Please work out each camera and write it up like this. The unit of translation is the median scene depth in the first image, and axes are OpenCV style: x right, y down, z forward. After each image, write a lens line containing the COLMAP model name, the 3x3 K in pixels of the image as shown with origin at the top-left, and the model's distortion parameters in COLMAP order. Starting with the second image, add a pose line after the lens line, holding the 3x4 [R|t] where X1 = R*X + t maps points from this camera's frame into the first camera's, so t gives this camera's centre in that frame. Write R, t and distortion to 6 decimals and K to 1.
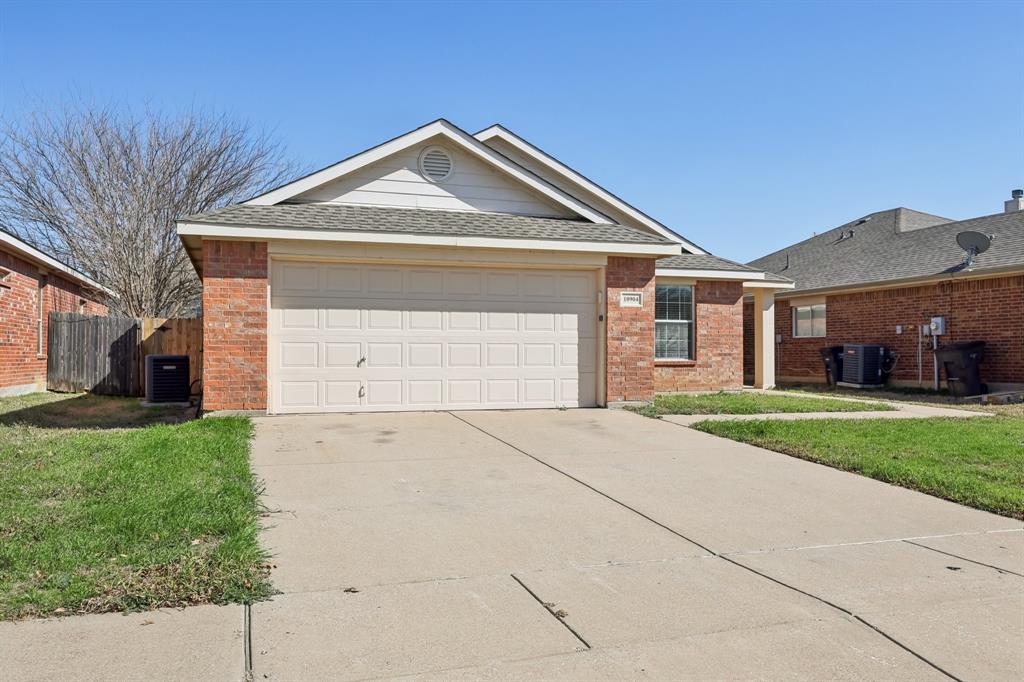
lens RADIAL K [[857.9, 0, 512.6], [0, 857.9, 346.6], [0, 0, 1]] dist [-0.005790, -0.003079]
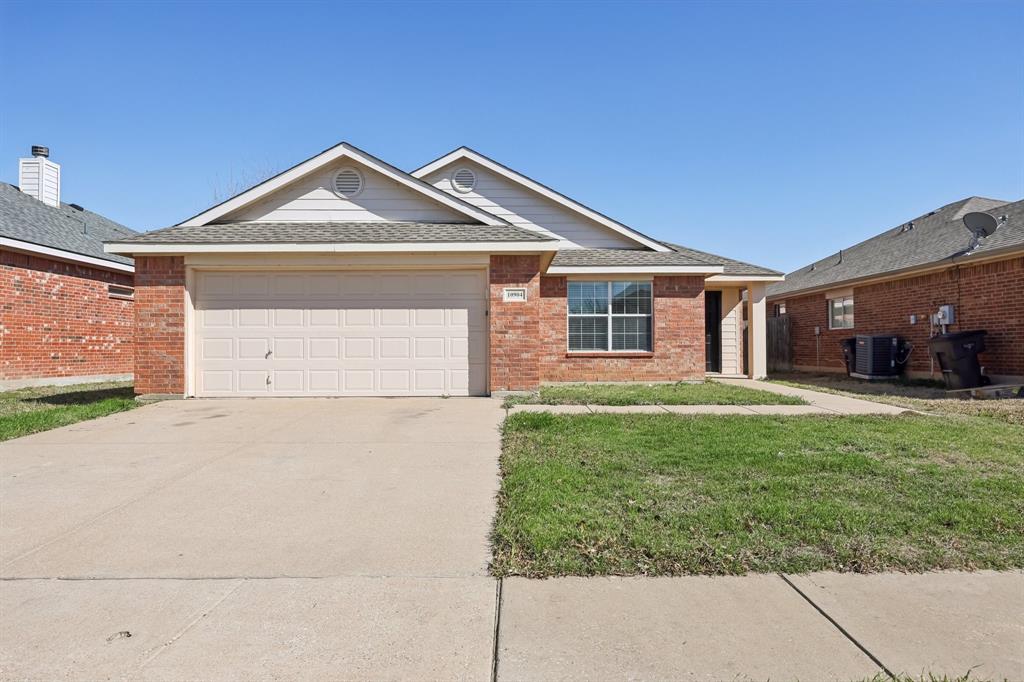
lens RADIAL K [[664.6, 0, 511.9], [0, 664.6, 338.5], [0, 0, 1]] dist [-0.002687, 0.001676]
pose [[0.949921, -0.009150, -0.312356, 0.389461], [0.007836, 0.999954, -0.005462, 0.003488], [0.312392, 0.002741, 0.949949, 0.217488]]
